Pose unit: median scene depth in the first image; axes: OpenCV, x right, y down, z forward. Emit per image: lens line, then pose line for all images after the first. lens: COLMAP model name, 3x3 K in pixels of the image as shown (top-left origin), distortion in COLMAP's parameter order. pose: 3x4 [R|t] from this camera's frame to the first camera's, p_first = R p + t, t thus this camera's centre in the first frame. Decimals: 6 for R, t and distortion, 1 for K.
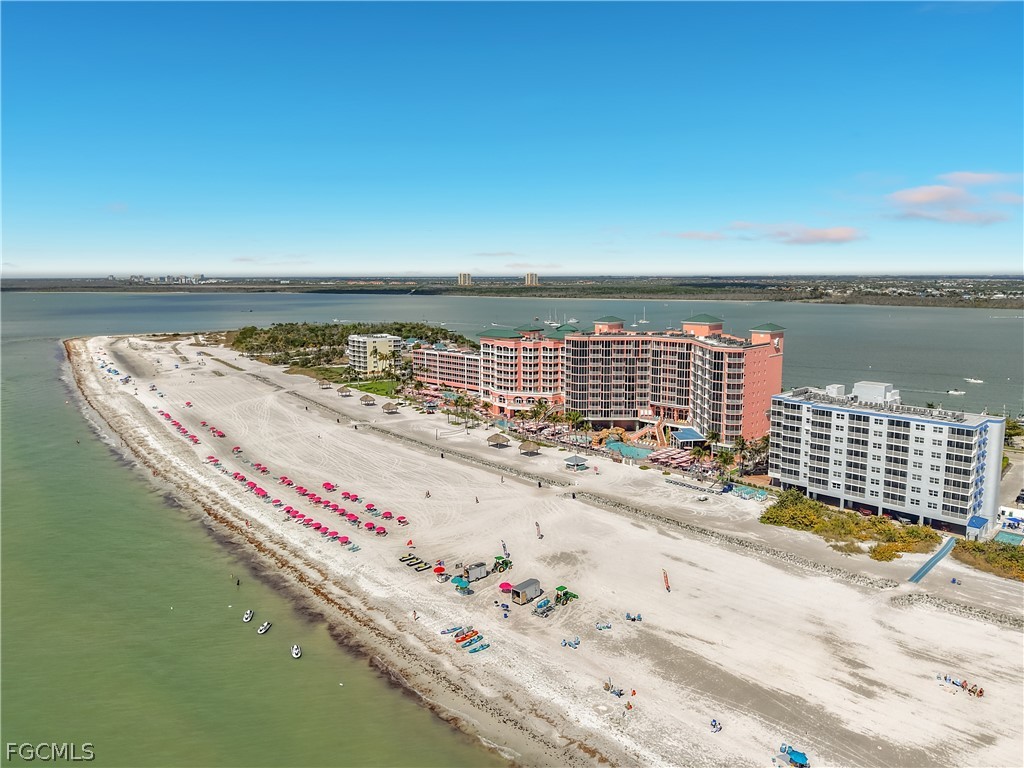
lens RADIAL K [[706.0, 0, 485.0], [0, 706.0, 384.1], [0, 0, 1]] dist [0.008515, 0.001835]
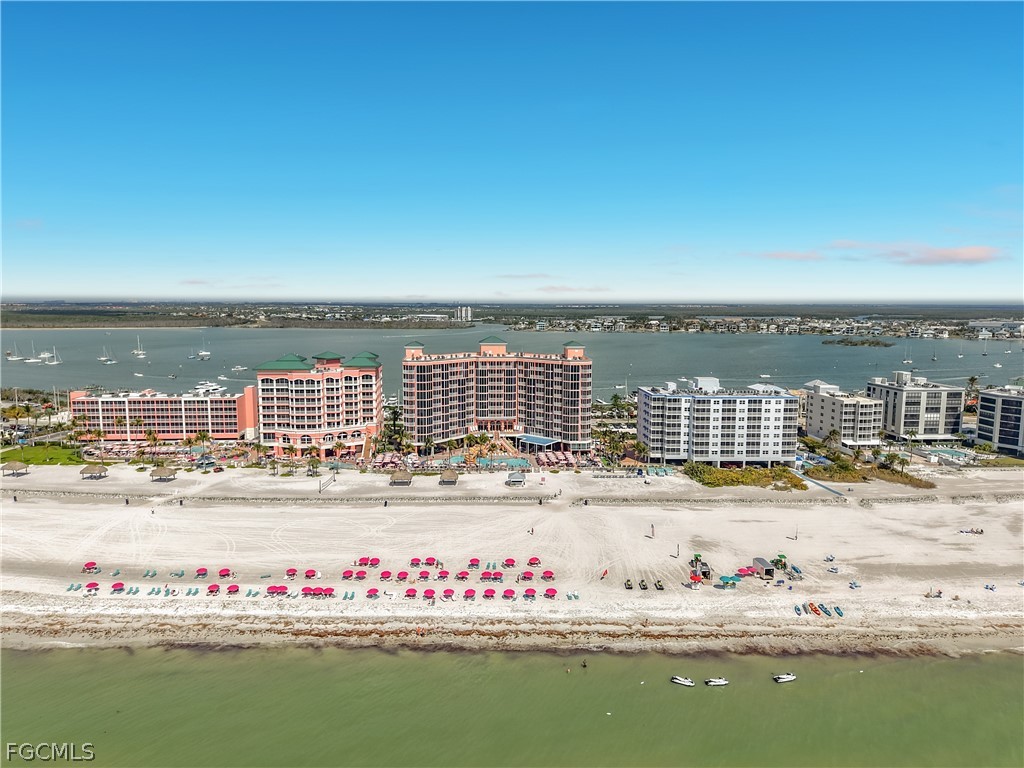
lens RADIAL K [[706.0, 0, 485.0], [0, 706.0, 384.1], [0, 0, 1]] dist [0.008515, 0.001835]
pose [[0.656354, -0.084014, 0.749760, -0.859929], [0.111301, 0.993689, 0.013912, -0.061799], [-0.746198, 0.074317, 0.661563, 0.424762]]
